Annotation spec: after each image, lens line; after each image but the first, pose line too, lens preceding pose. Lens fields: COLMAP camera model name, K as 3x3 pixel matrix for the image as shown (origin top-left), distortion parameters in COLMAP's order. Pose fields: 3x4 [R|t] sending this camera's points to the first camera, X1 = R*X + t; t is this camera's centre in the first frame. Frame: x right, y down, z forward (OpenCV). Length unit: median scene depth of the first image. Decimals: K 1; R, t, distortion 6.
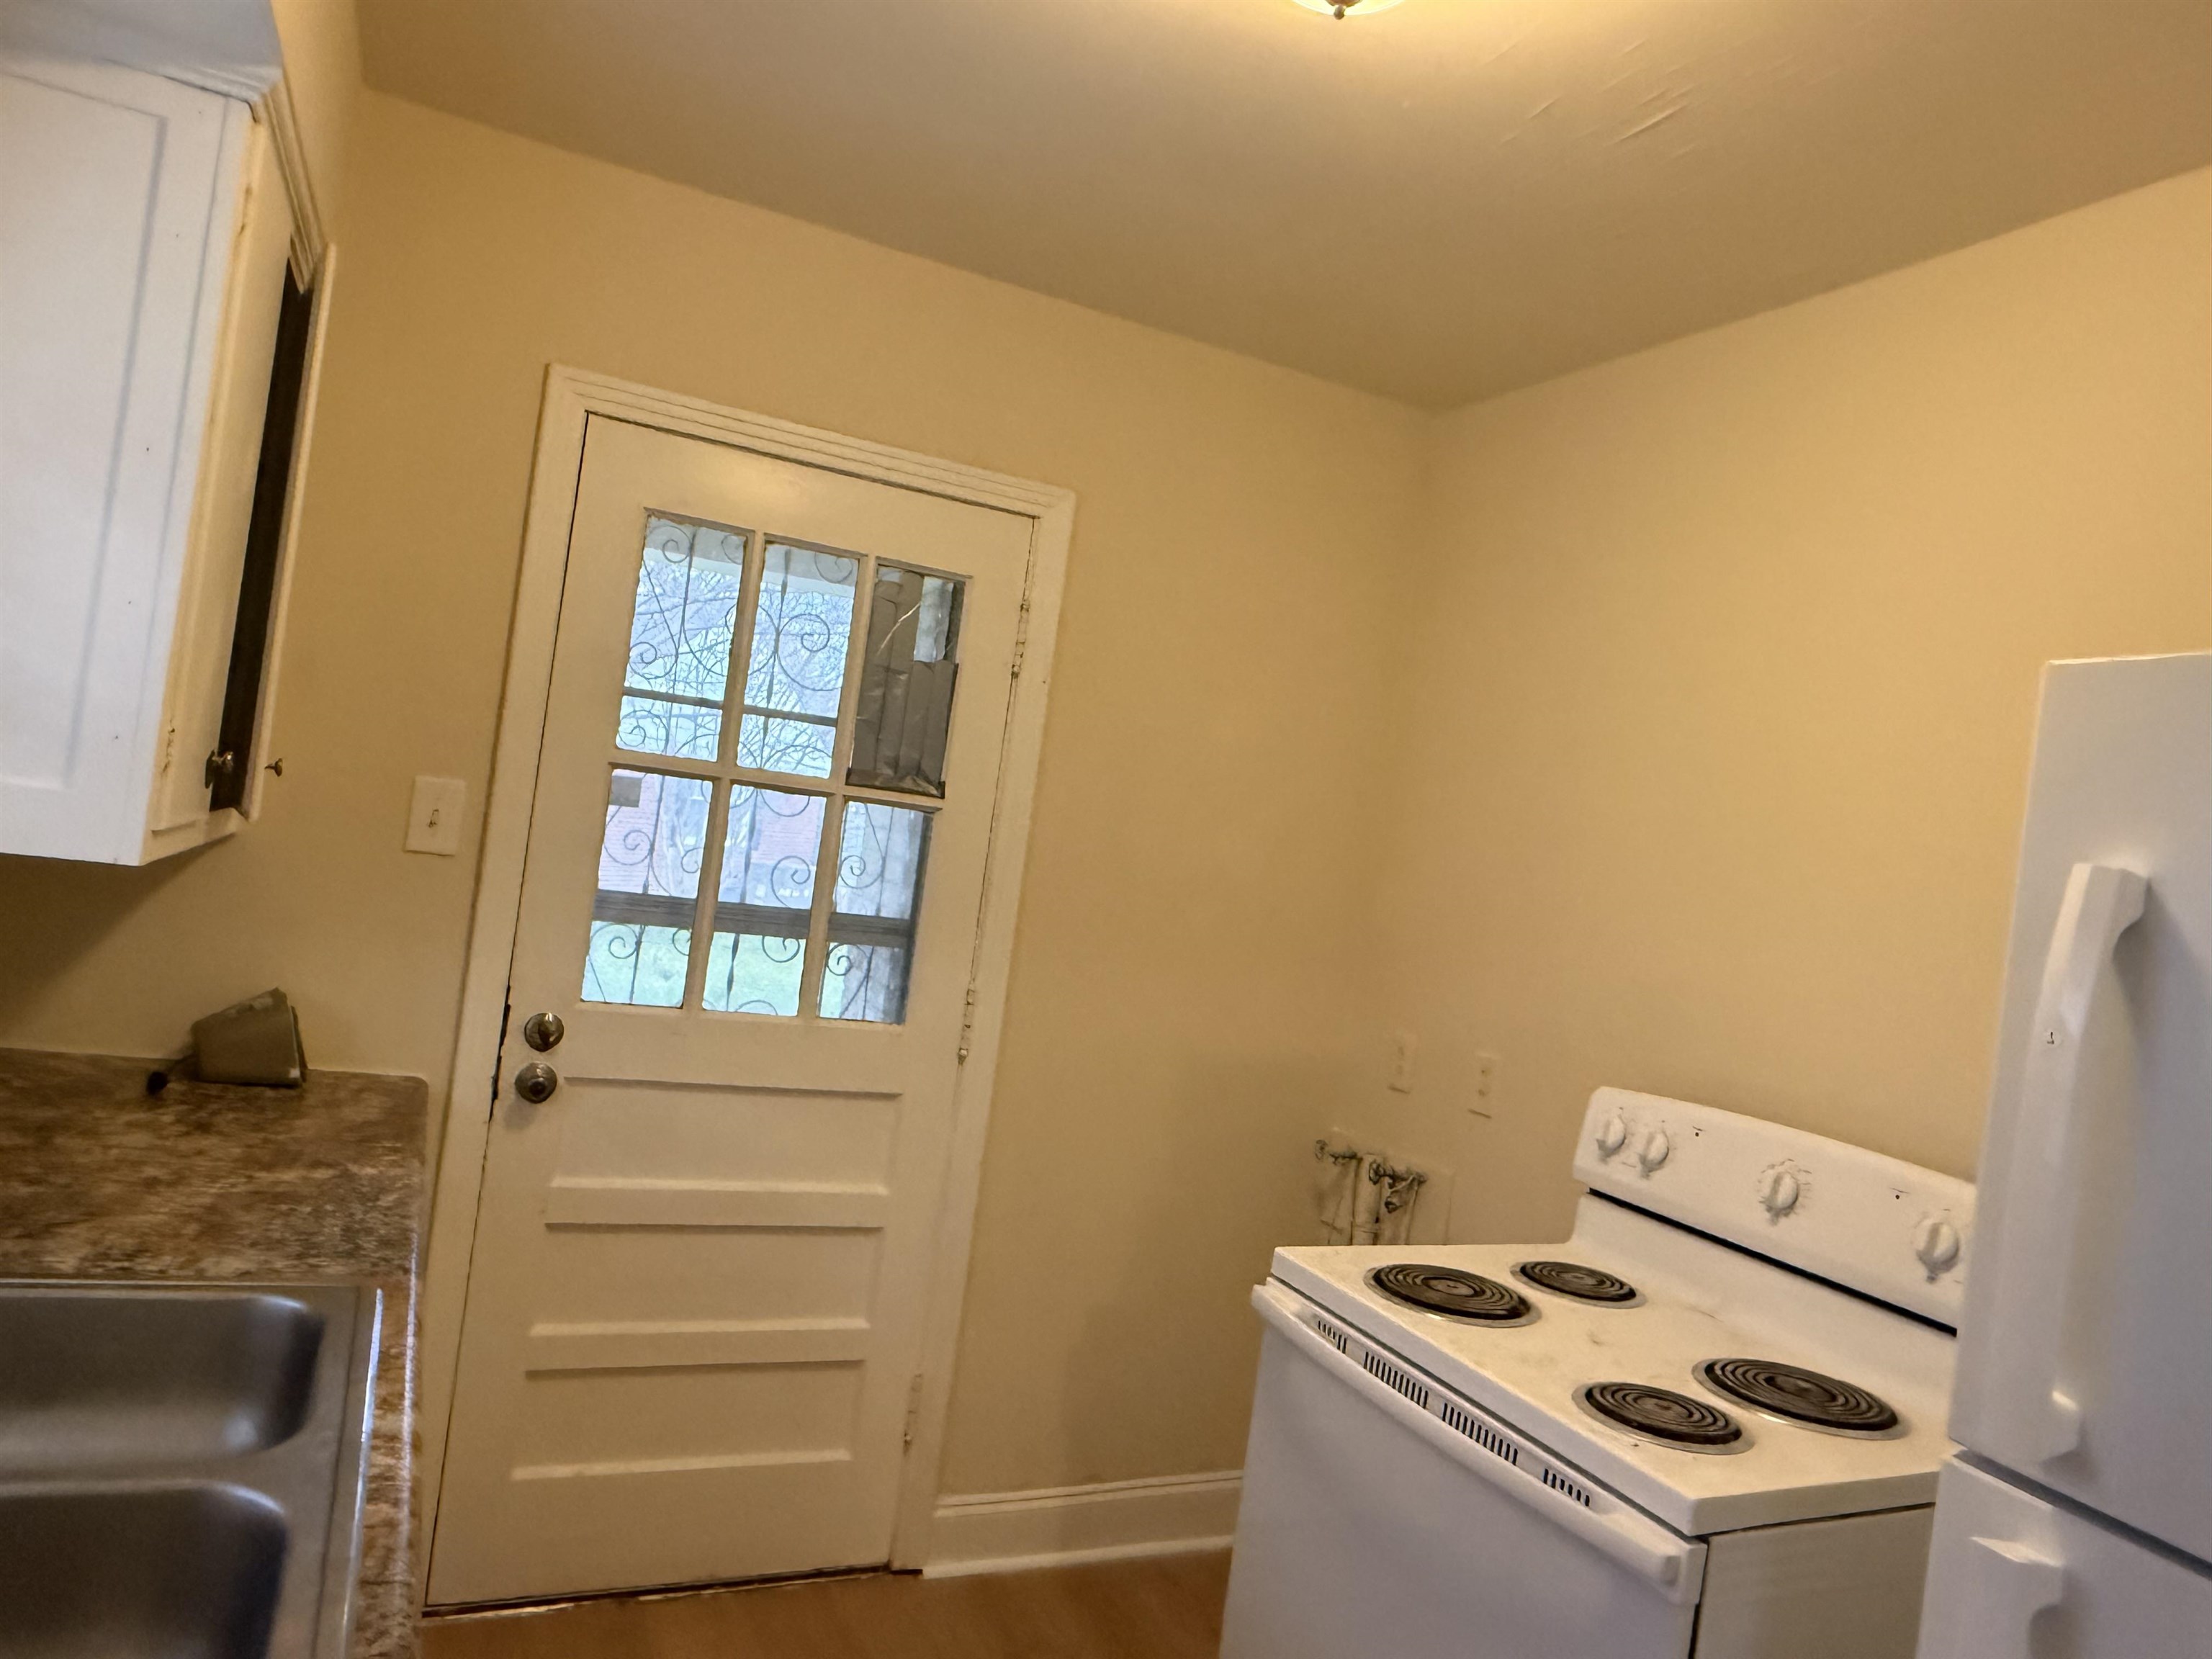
lens RADIAL K [[1431.1, 0, 1105.6], [0, 1431.1, 841.8], [0, 0, 1]] dist [0.002672, 0.001703]
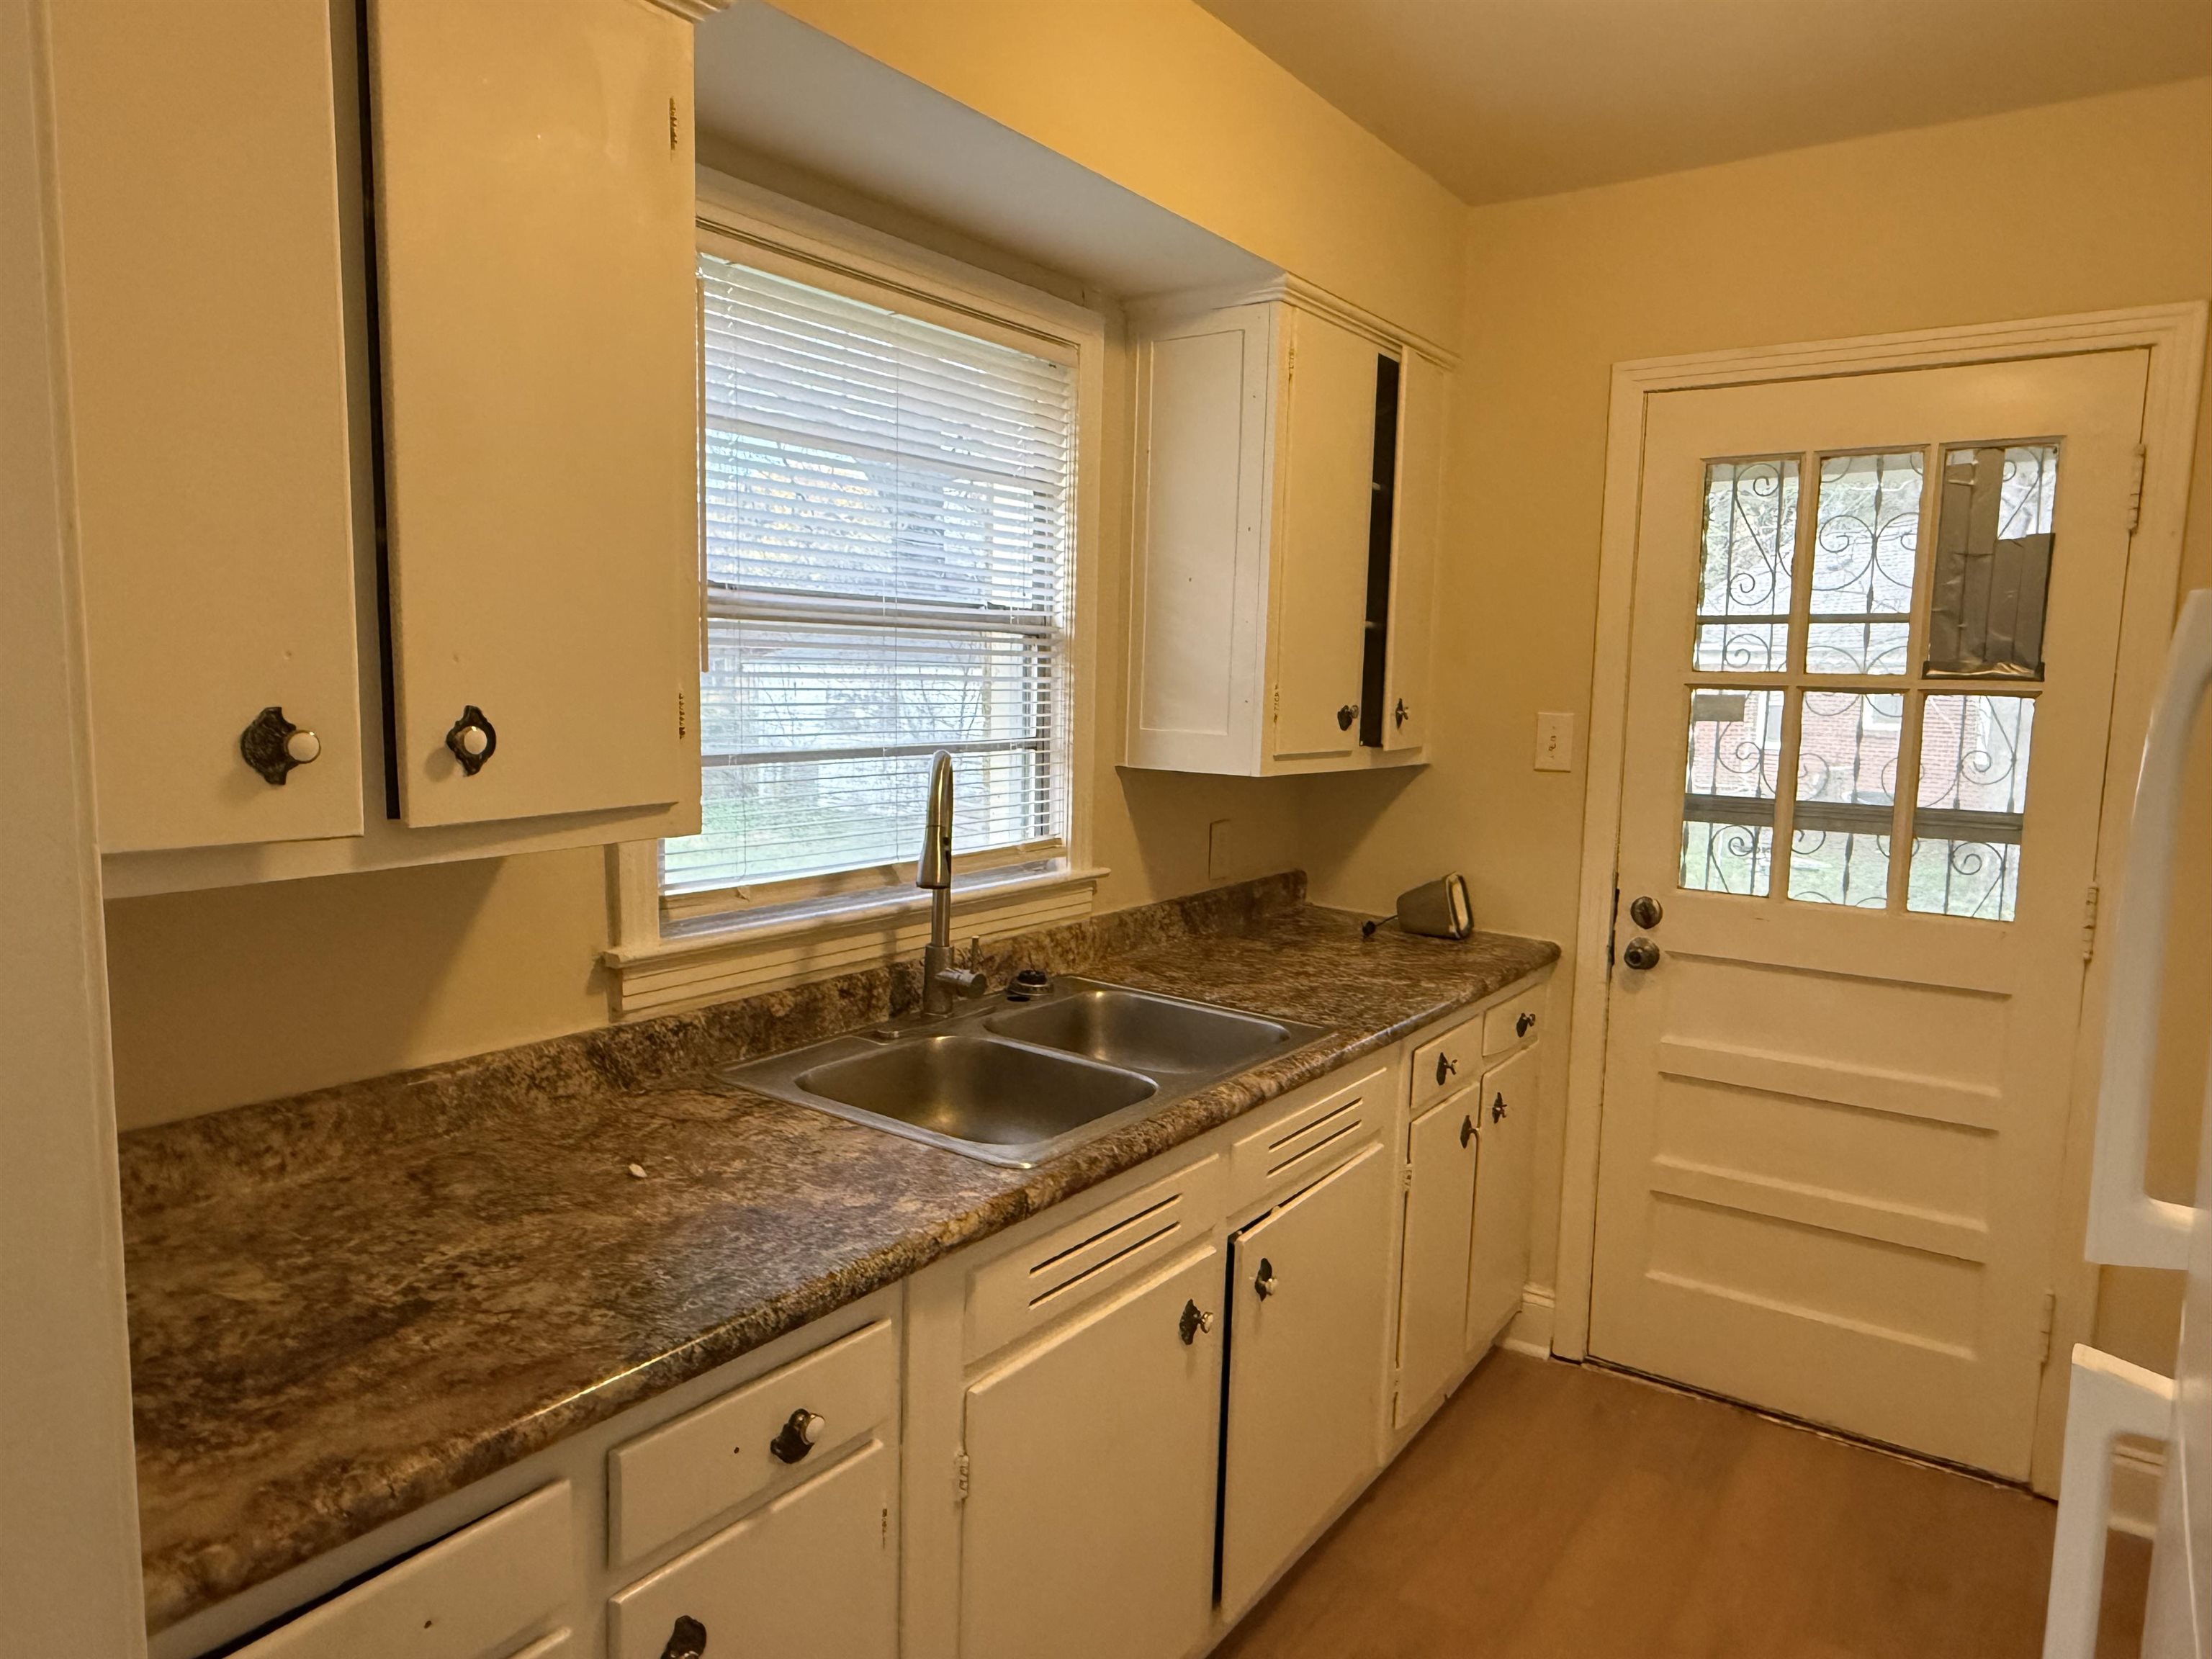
lens RADIAL K [[1431.1, 0, 1105.6], [0, 1431.1, 841.8], [0, 0, 1]] dist [0.002672, 0.001703]
pose [[0.495340, -0.021188, -0.868441, 0.424486], [0.043412, 0.999057, 0.000386, 0.051422], [0.867614, -0.037892, 0.495793, 0.003450]]
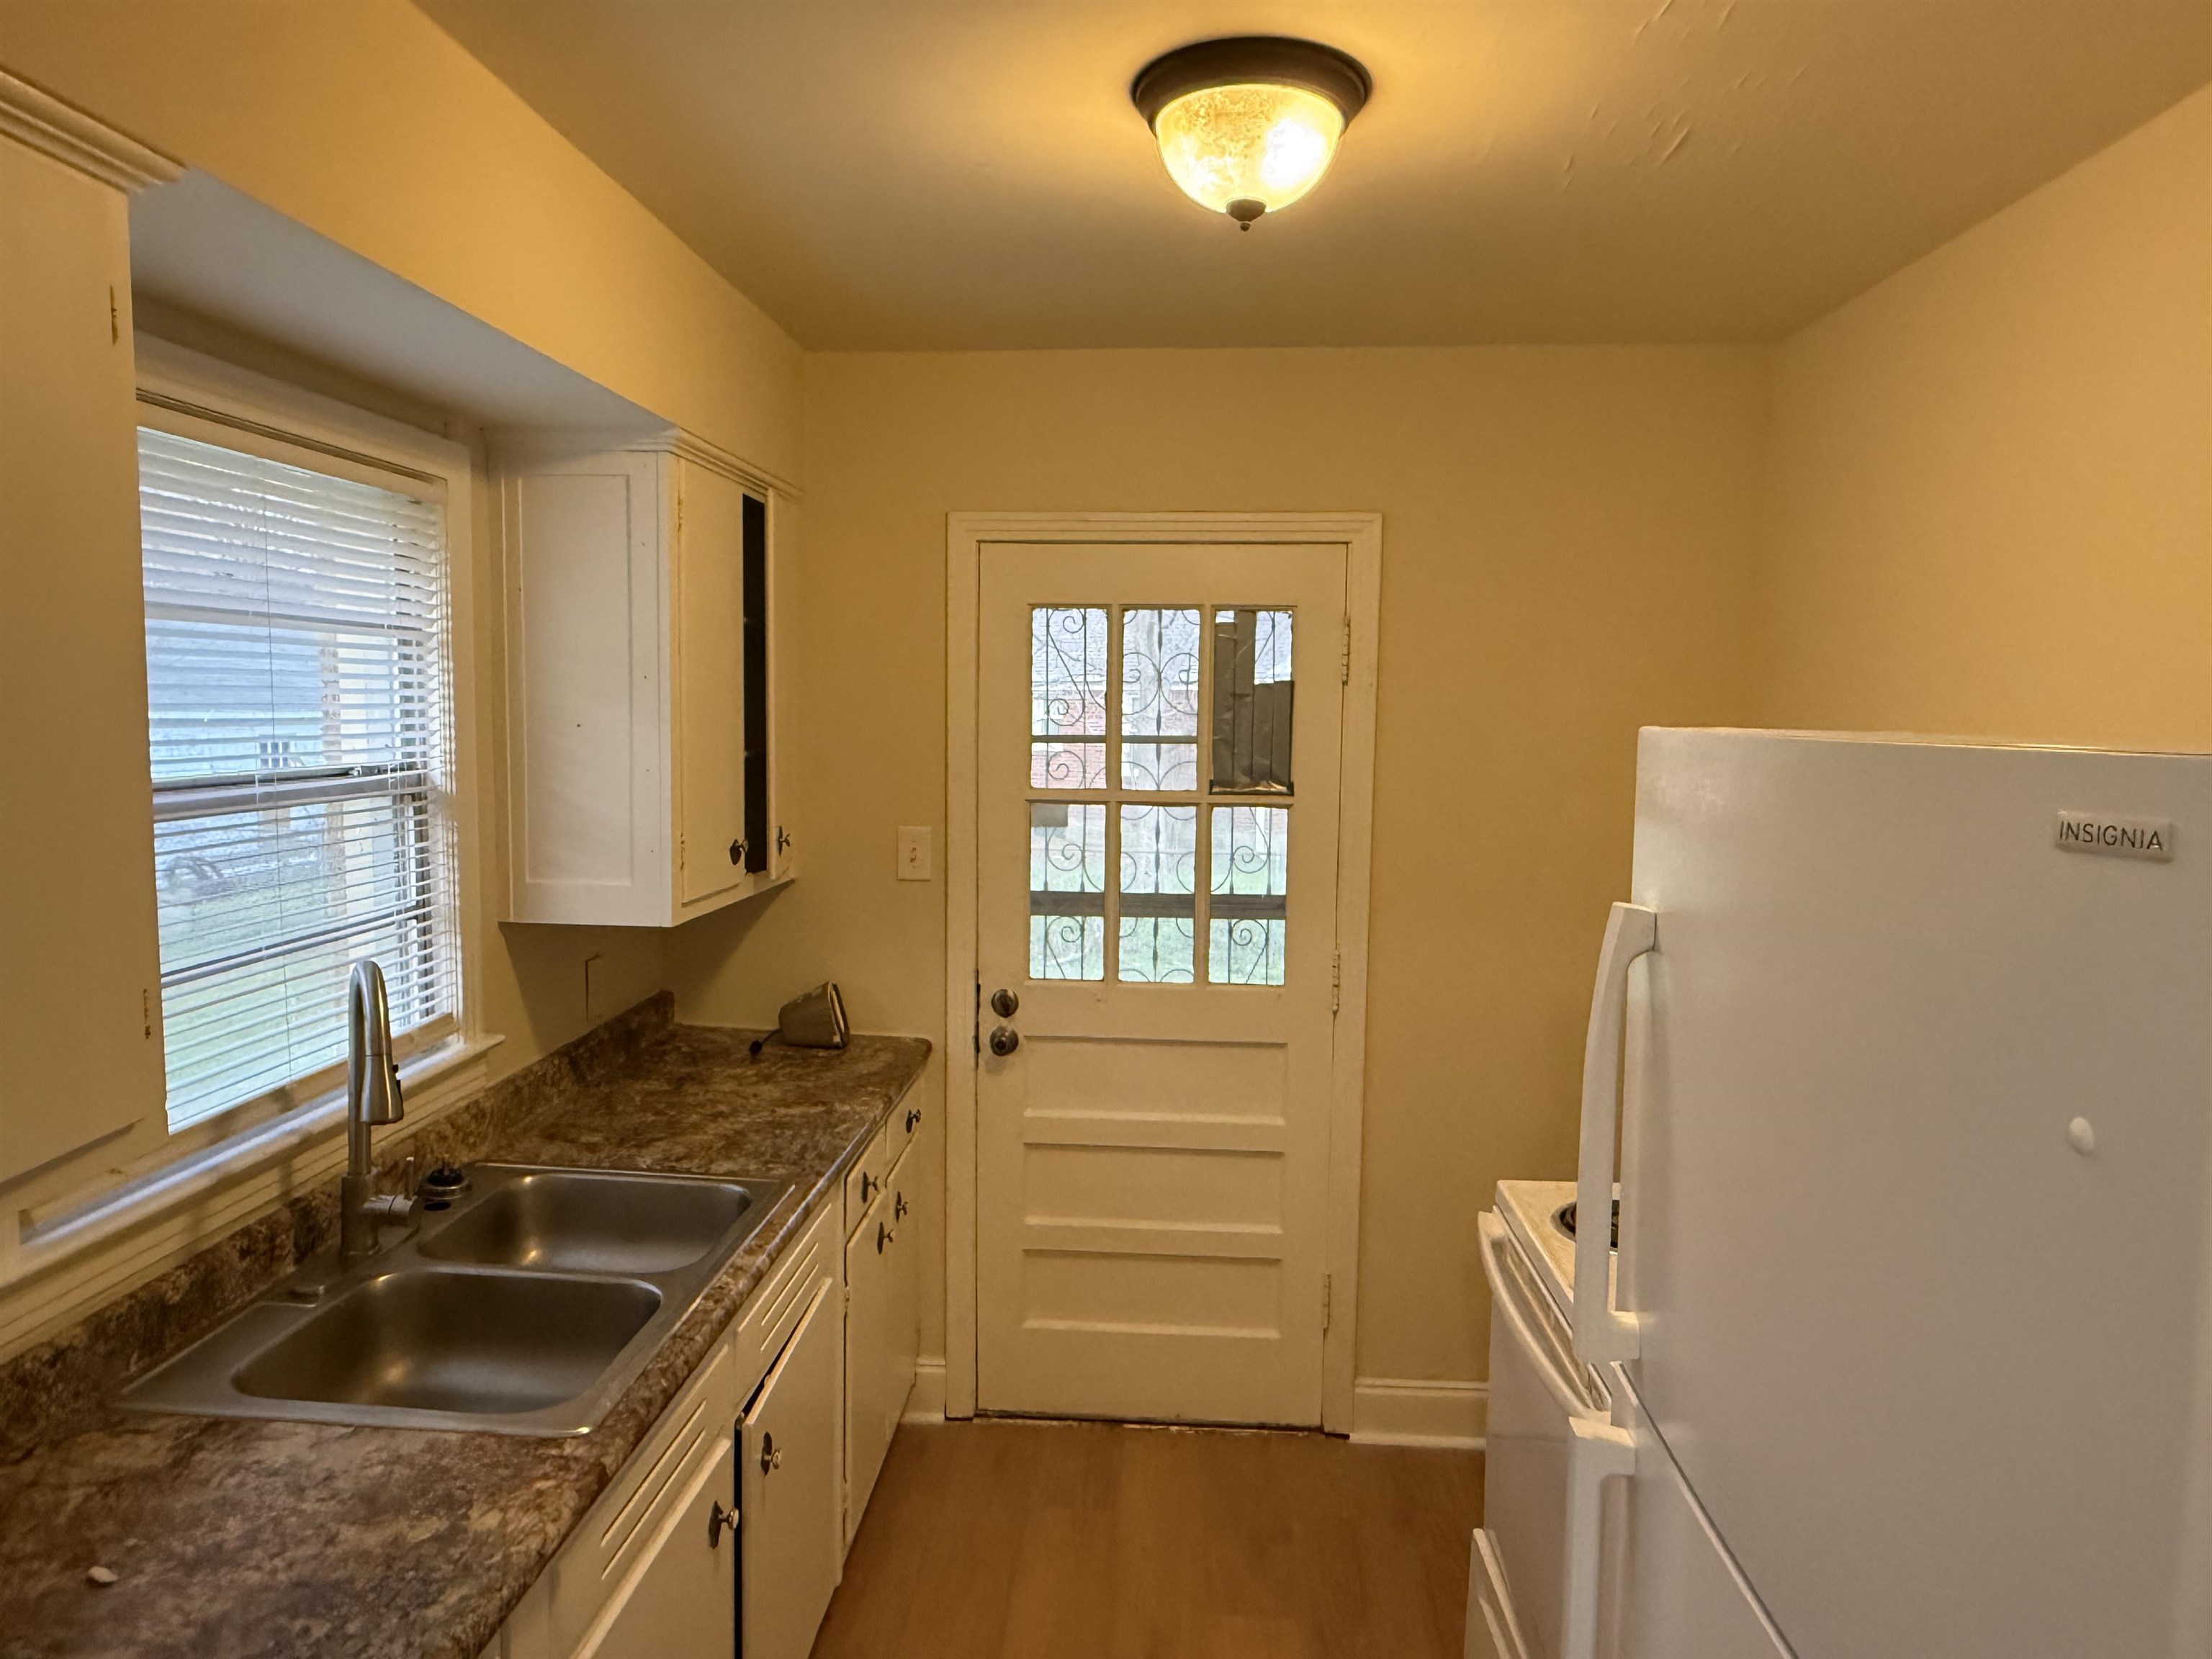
lens RADIAL K [[1431.1, 0, 1105.6], [0, 1431.1, 841.8], [0, 0, 1]] dist [0.002672, 0.001703]
pose [[0.868977, -0.078237, -0.488629, 0.353280], [0.105569, 0.994001, 0.028590, -0.046051], [0.483461, -0.076429, 0.872023, -0.117732]]
